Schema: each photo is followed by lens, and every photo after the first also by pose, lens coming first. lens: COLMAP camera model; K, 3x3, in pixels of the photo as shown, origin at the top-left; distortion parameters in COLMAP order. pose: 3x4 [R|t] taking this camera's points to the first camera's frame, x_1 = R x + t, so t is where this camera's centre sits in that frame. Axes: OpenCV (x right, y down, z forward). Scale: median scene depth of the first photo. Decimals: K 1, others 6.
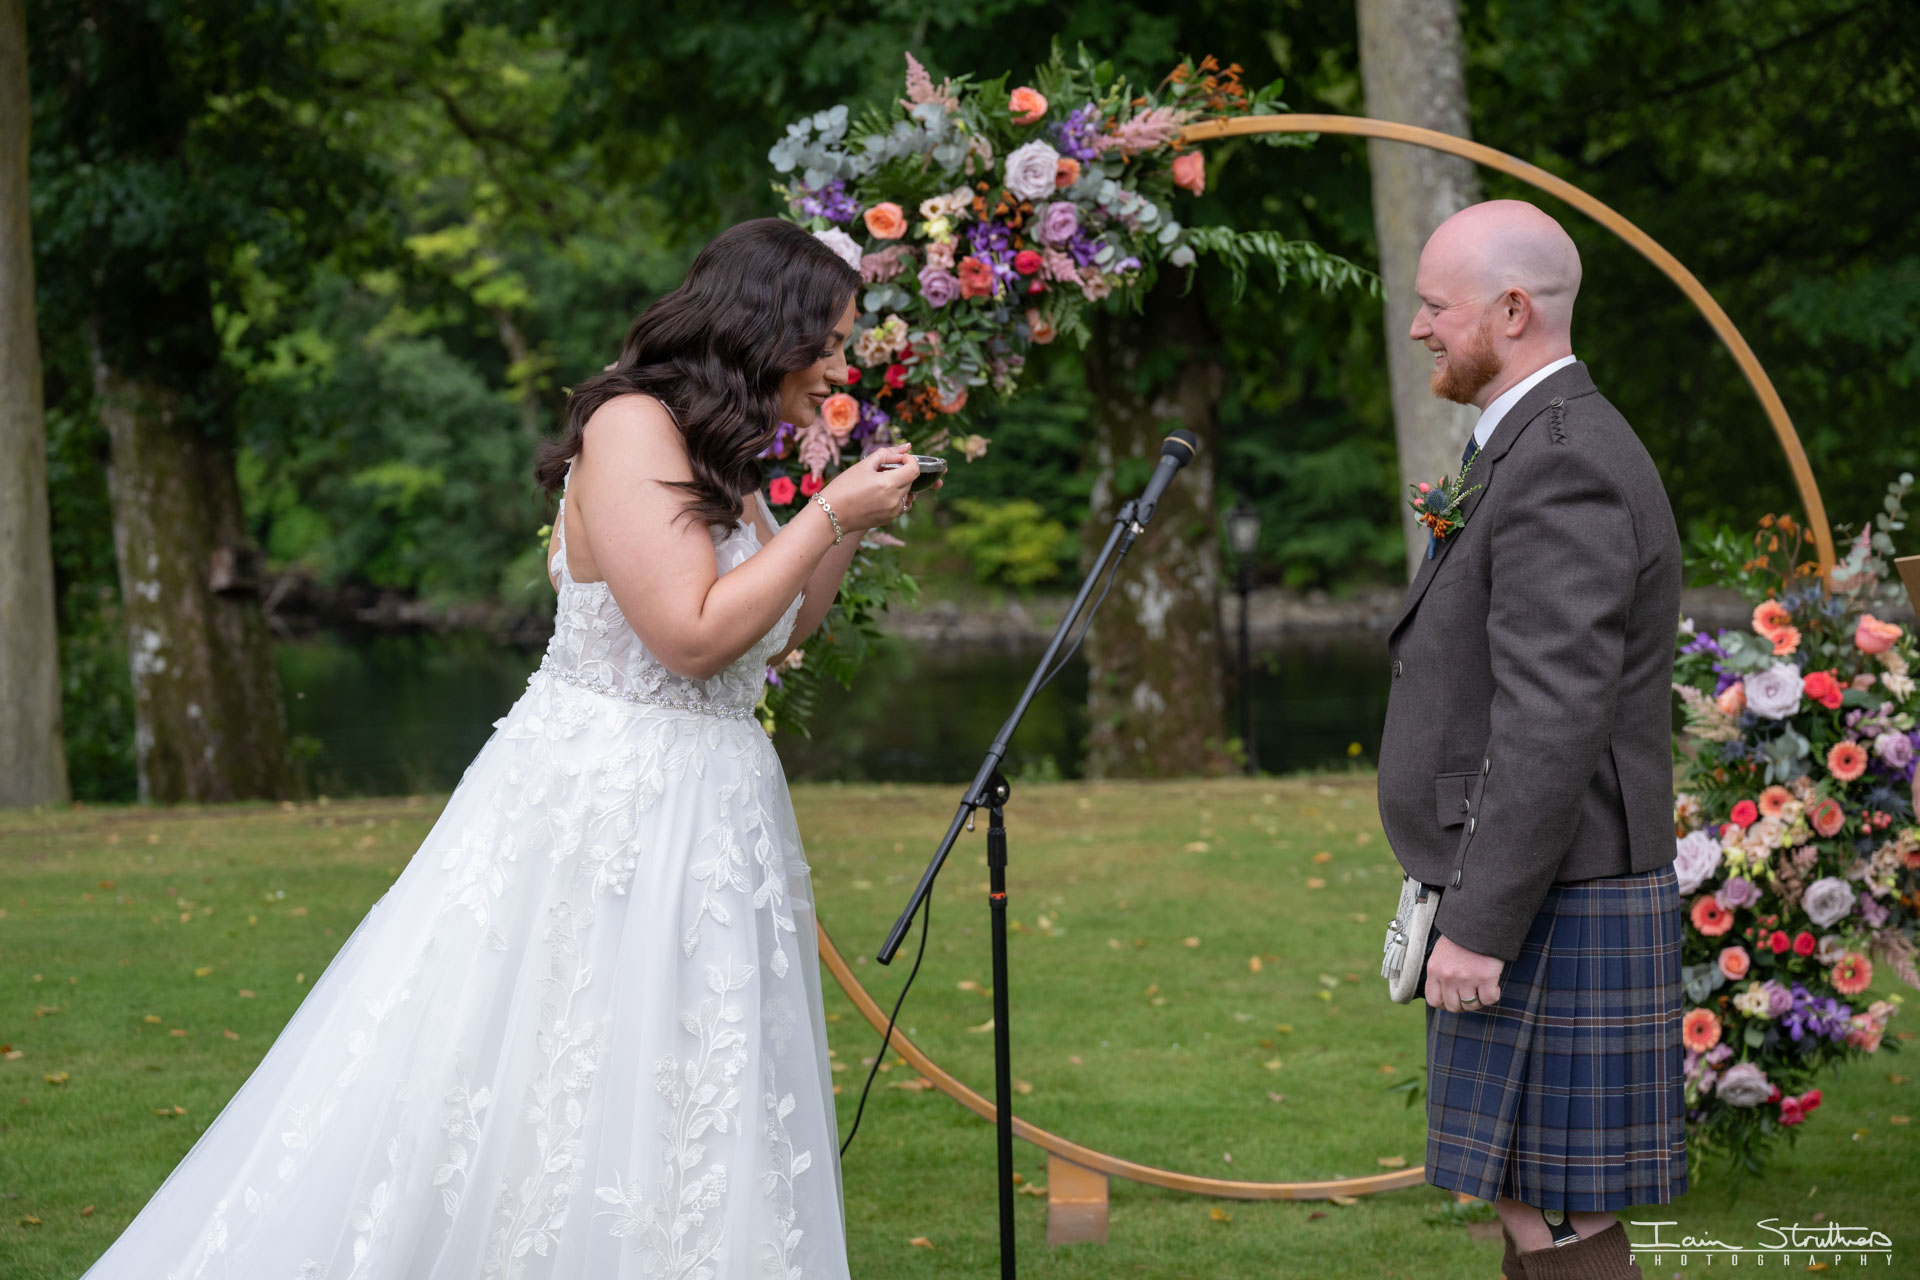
lens RADIAL K [[3580.5, 0, 960.9], [0, 3580.5, 649.3], [0, 0, 1]] dist [0.009078, 0.000000]
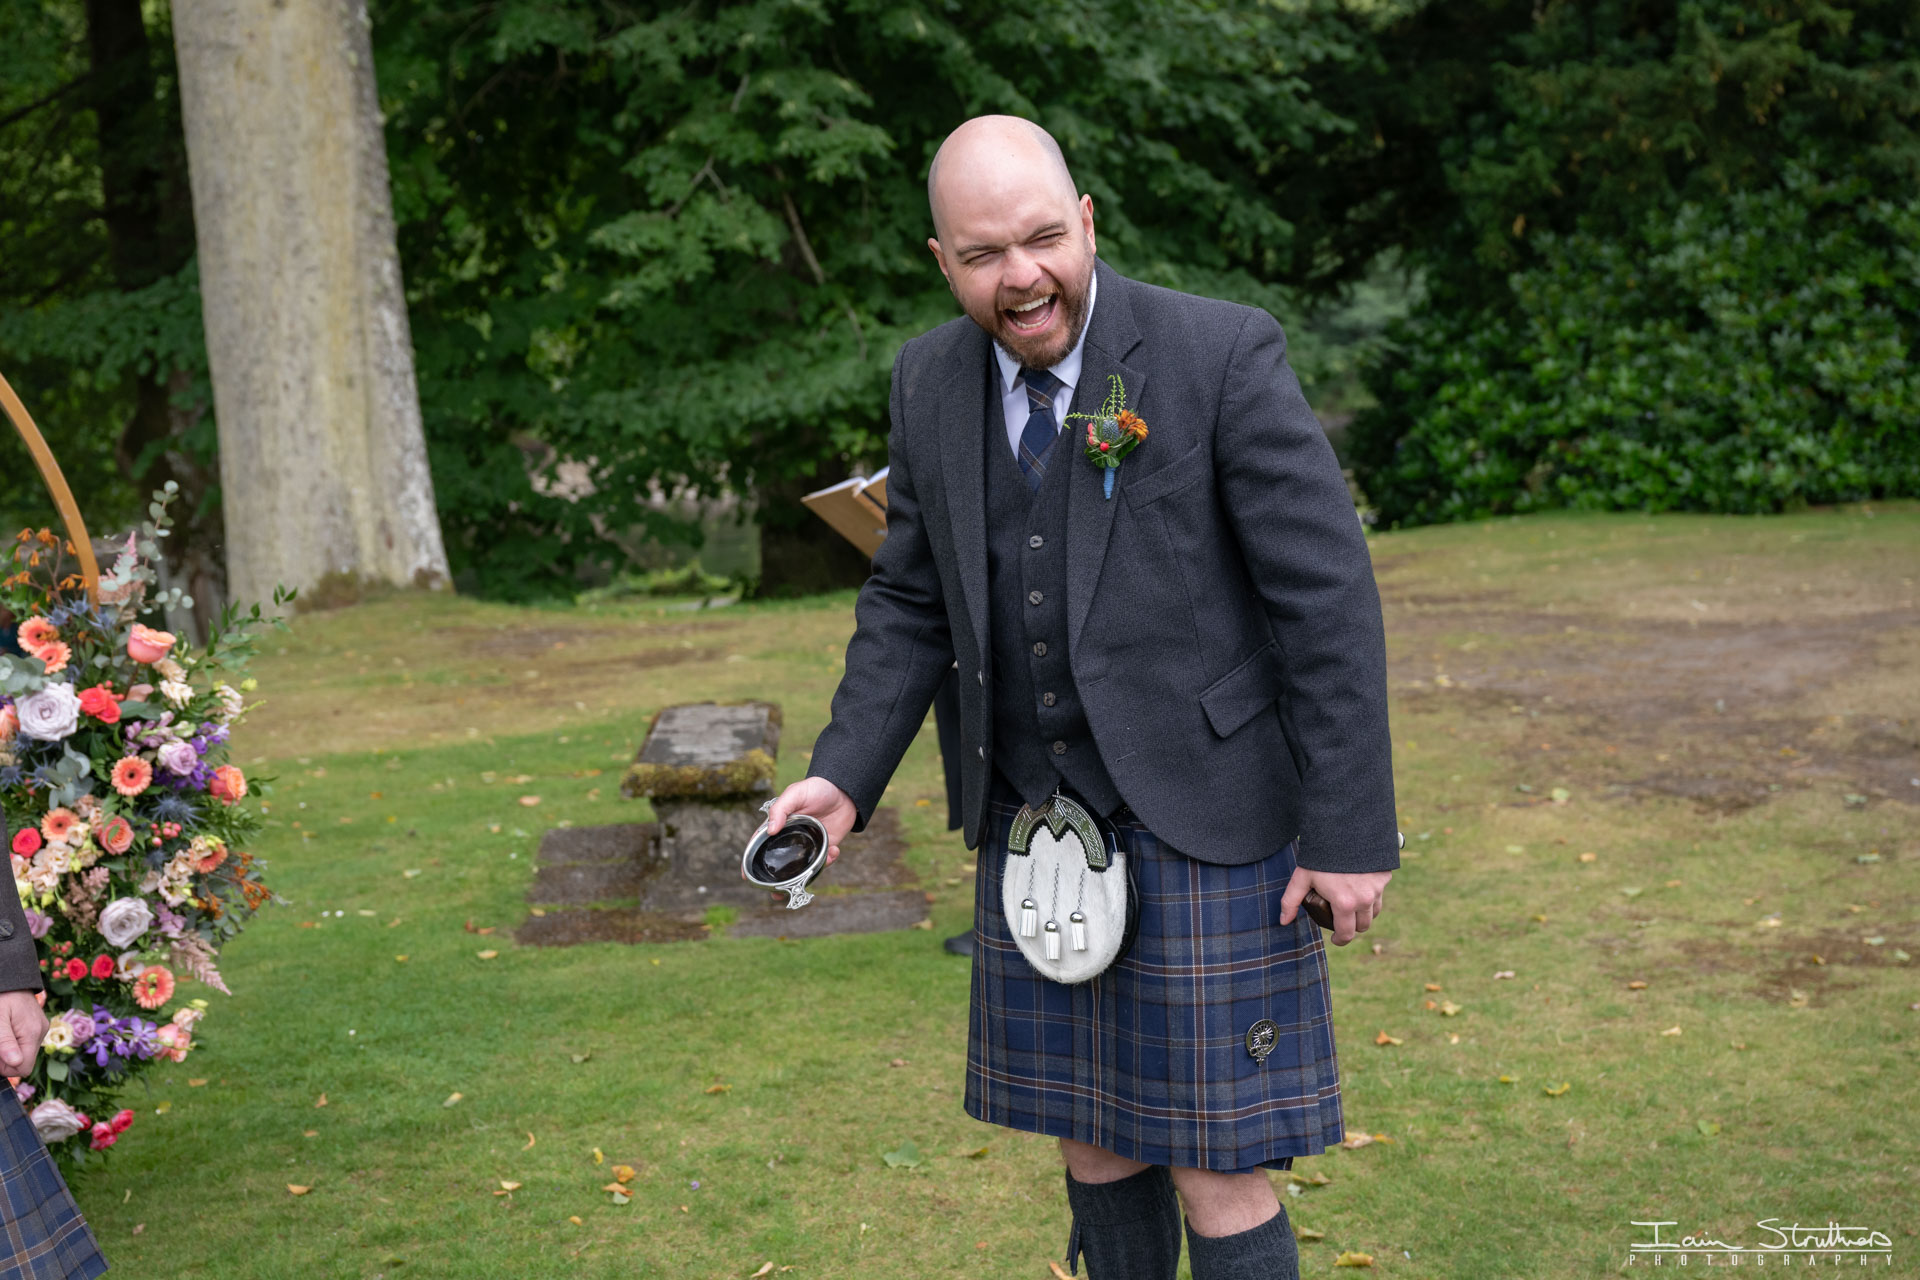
lens RADIAL K [[2471.6, 0, 957.3], [0, 2471.6, 638.4], [0, 0, 1]] dist [-0.003204, 0.000000]
pose [[0.827988, -0.084409, 0.554356, 0.062587], [0.069332, 0.996430, 0.048166, -0.022771], [-0.556443, -0.001446, 0.830884, 0.310934]]
